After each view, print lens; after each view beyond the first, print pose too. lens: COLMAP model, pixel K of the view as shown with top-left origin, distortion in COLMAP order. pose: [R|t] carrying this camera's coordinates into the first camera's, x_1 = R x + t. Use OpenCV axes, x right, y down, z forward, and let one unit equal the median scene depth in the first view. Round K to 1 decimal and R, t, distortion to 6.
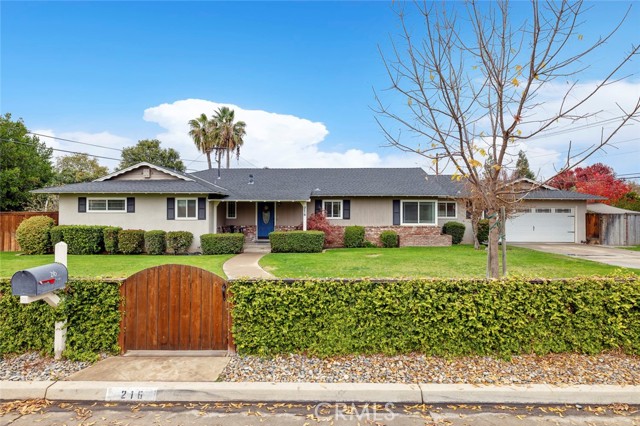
lens RADIAL K [[351.4, 0, 320.1], [0, 351.4, 212.6], [0, 0, 1]] dist [-0.006648, -0.001796]
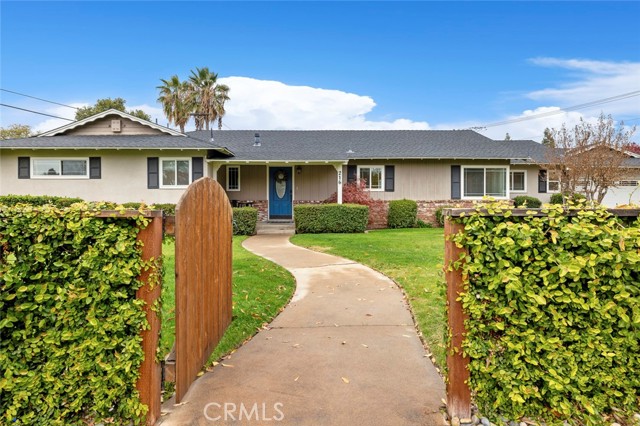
lens RADIAL K [[404.5, 0, 320.2], [0, 404.5, 213.1], [0, 0, 1]] dist [-0.004692, 0.002623]
pose [[0.999349, -0.003199, 0.035928, -0.114432], [0.002430, 0.999767, 0.021435, 0.051737], [-0.035988, -0.021334, 0.999124, 0.166307]]
